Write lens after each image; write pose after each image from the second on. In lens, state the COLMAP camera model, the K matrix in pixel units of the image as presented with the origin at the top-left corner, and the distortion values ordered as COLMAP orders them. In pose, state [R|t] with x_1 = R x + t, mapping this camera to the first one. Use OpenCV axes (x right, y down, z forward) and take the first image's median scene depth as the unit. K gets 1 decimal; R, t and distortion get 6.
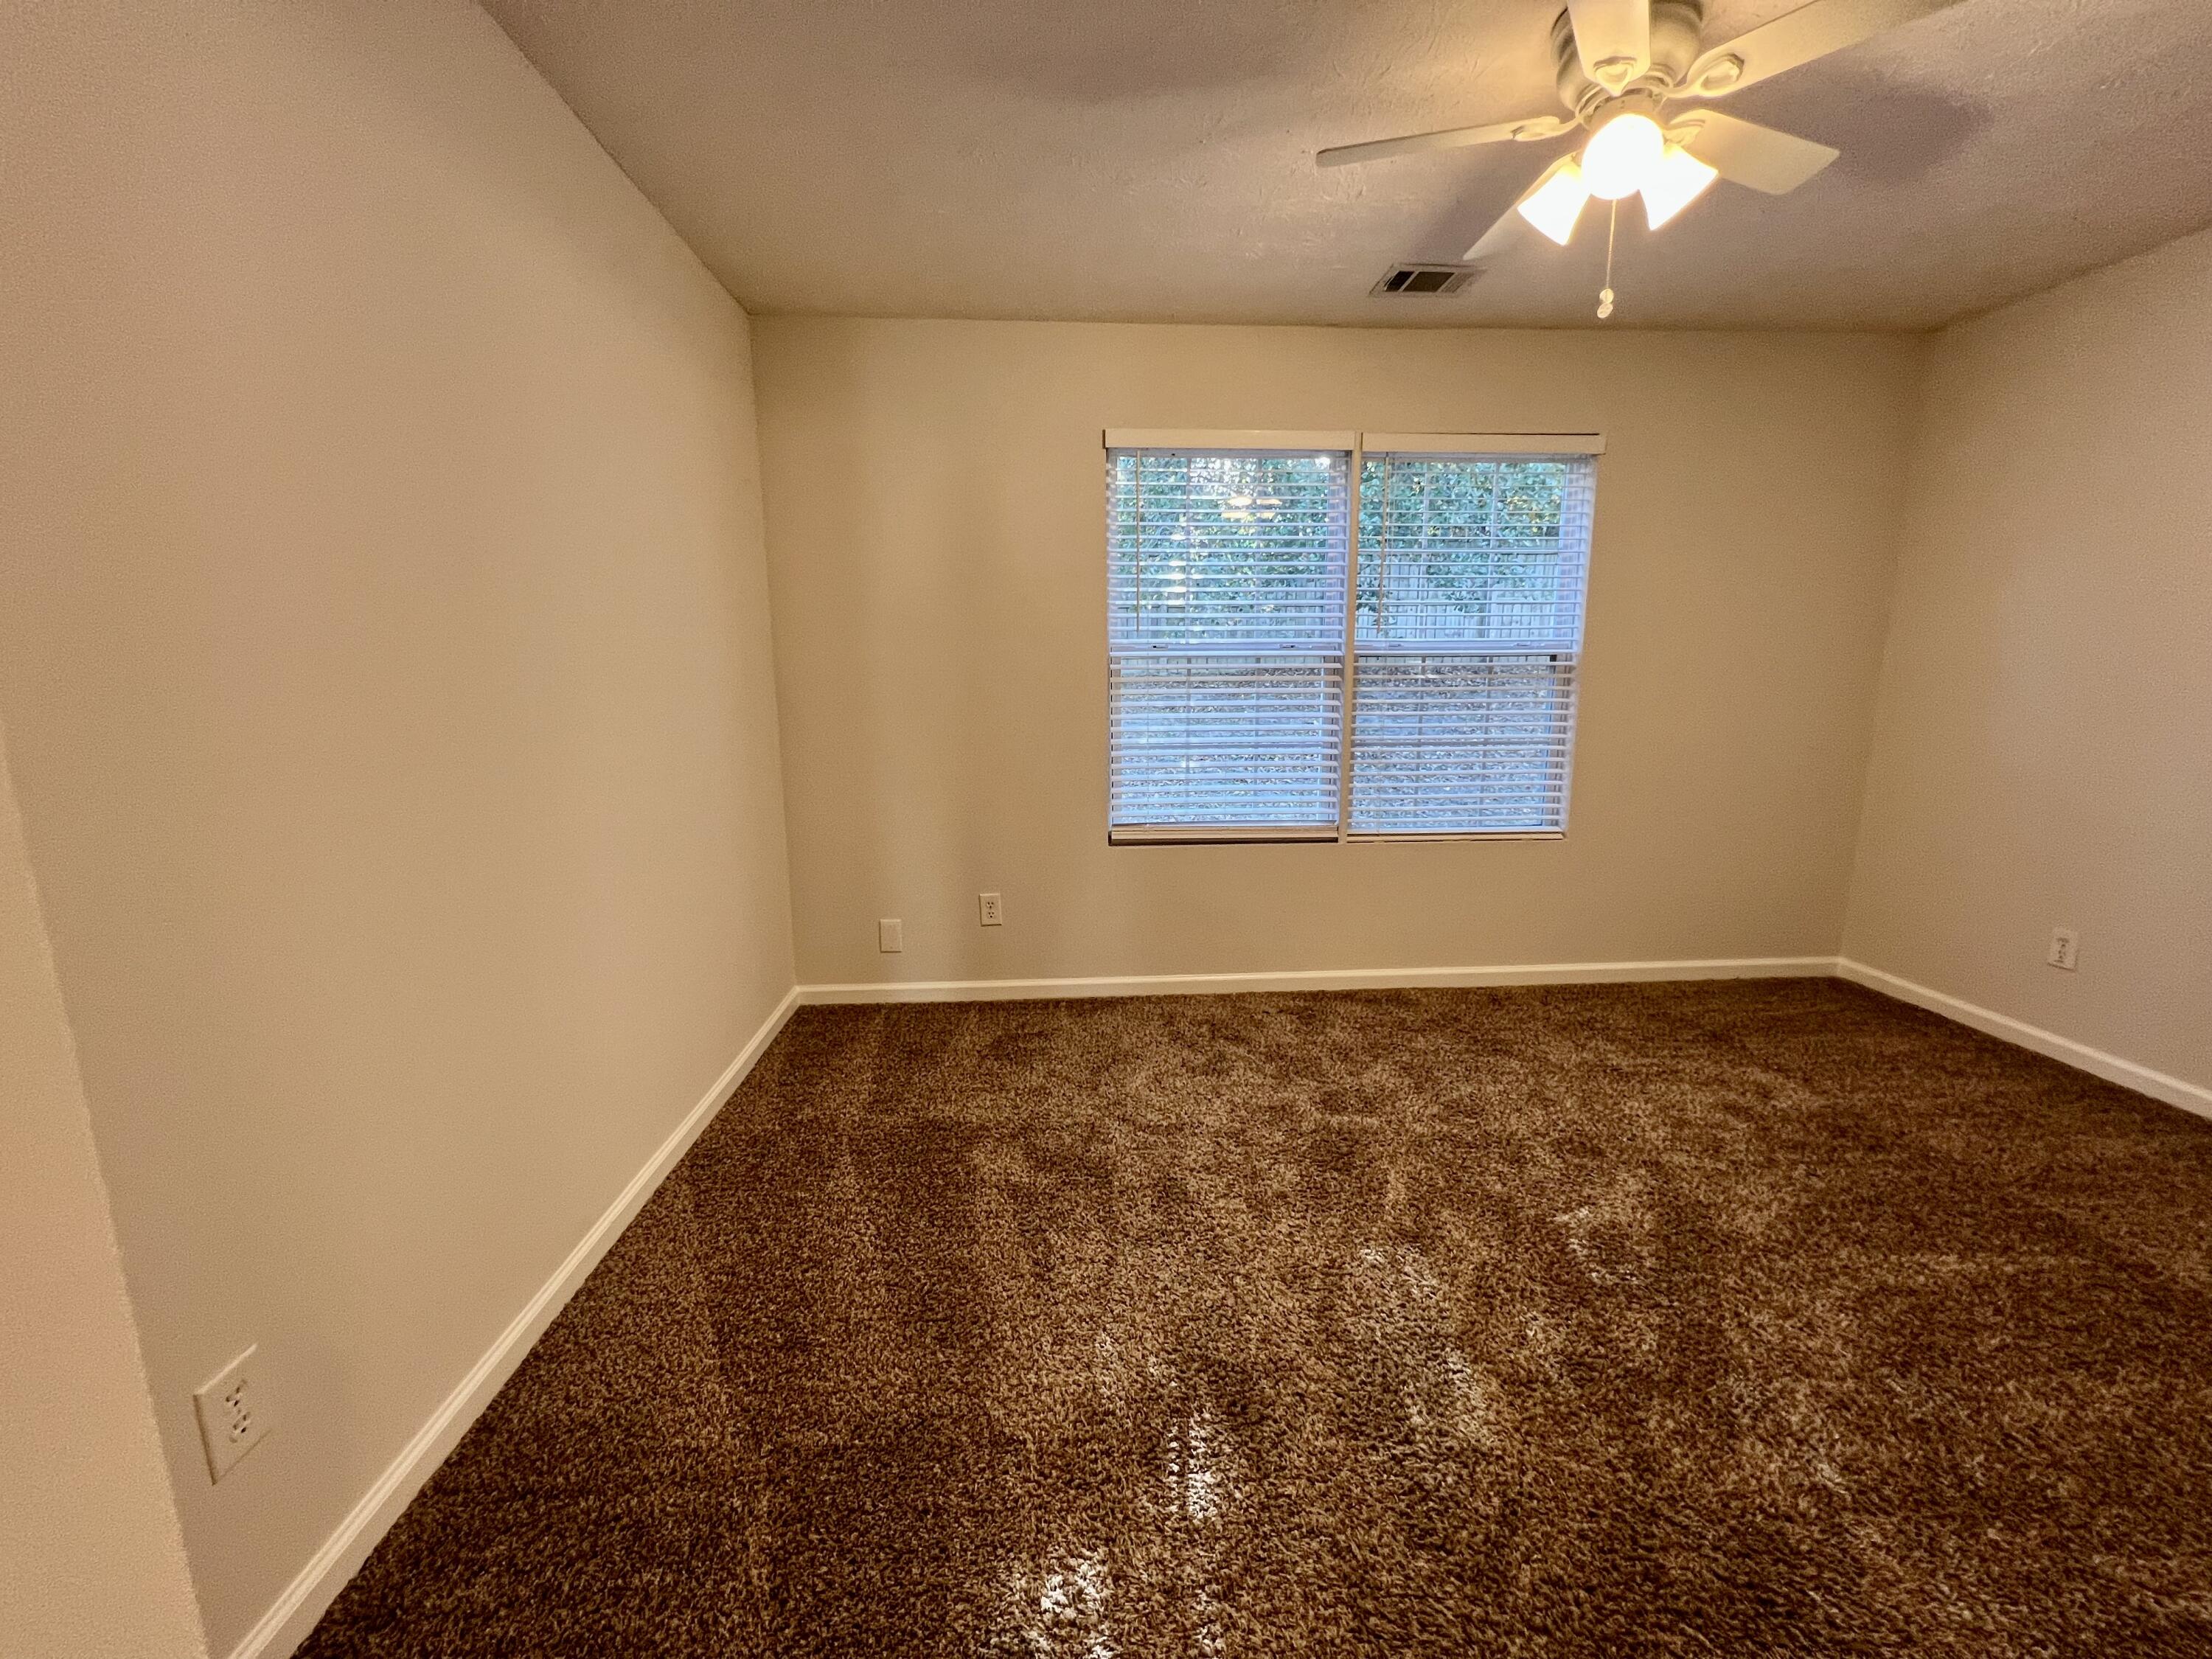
lens RADIAL K [[884.0, 0, 1105.0], [0, 884.0, 831.3], [0, 0, 1]] dist [-0.001363, 0.000350]
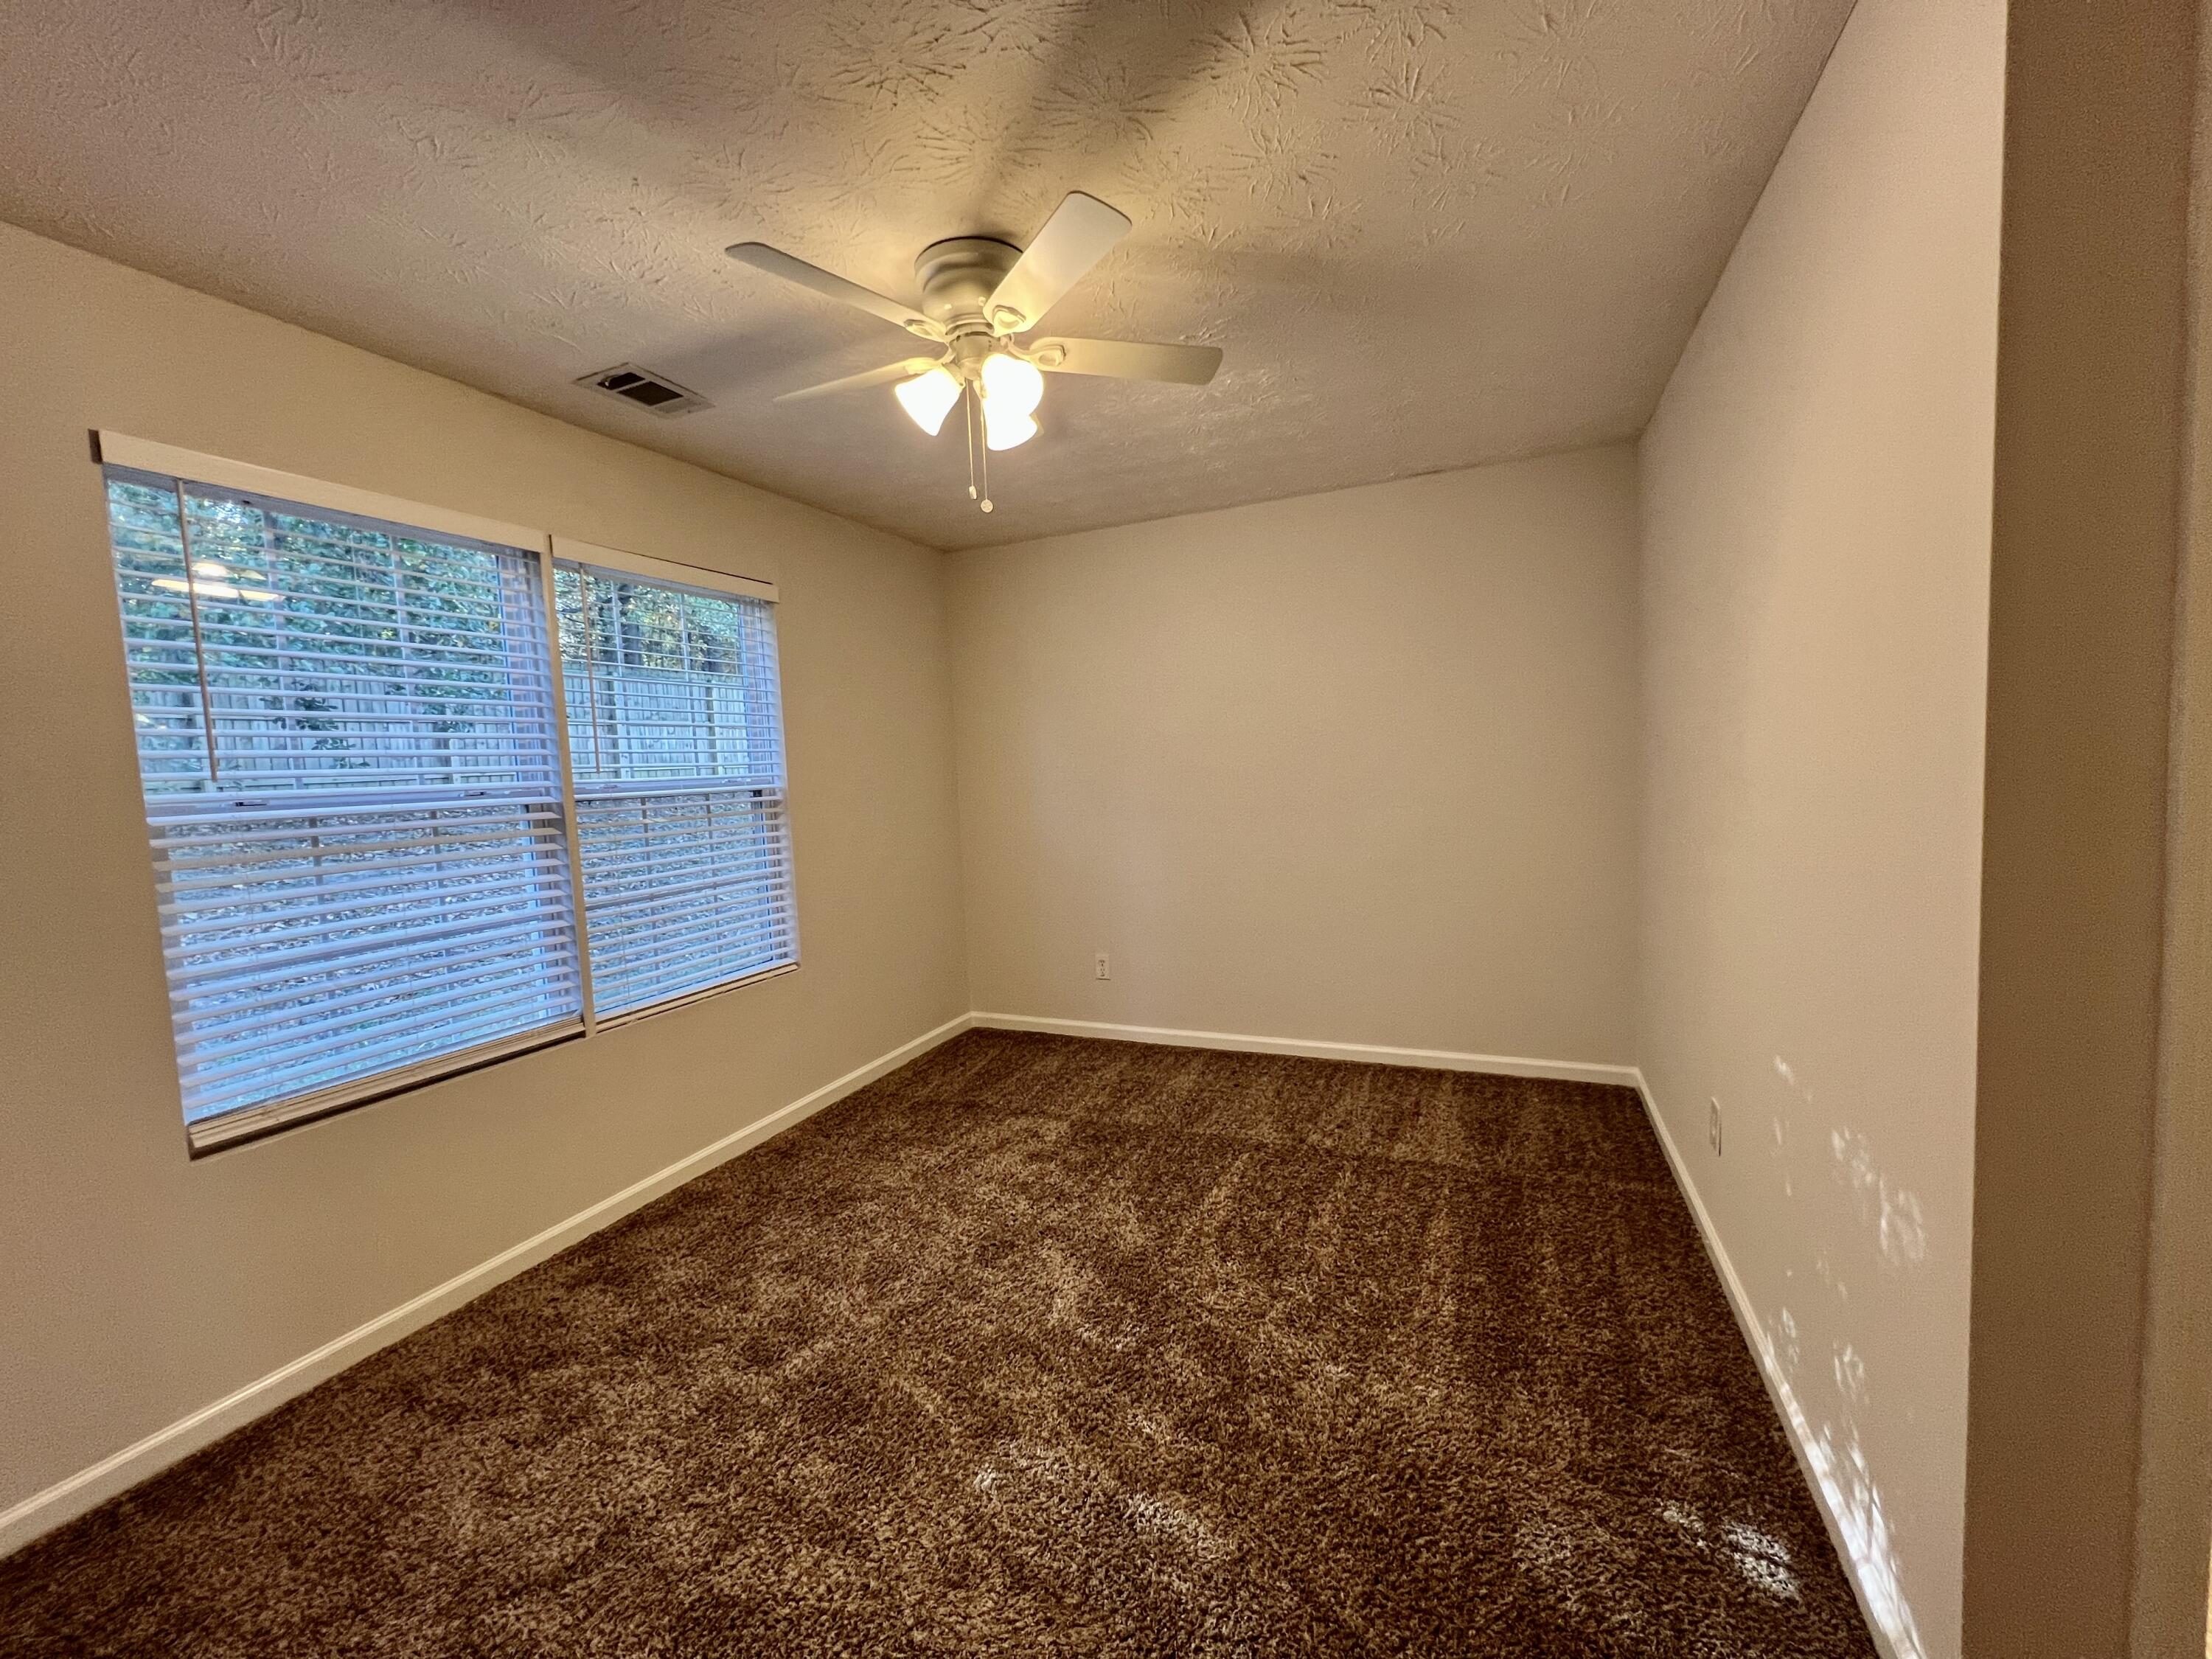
lens RADIAL K [[884.0, 0, 1105.0], [0, 884.0, 831.3], [0, 0, 1]] dist [-0.001363, 0.000350]
pose [[0.447138, -0.082293, 0.890671, -0.262265], [0.194494, 0.980879, -0.007013, -0.087613], [-0.873063, 0.176366, 0.454594, 0.262521]]
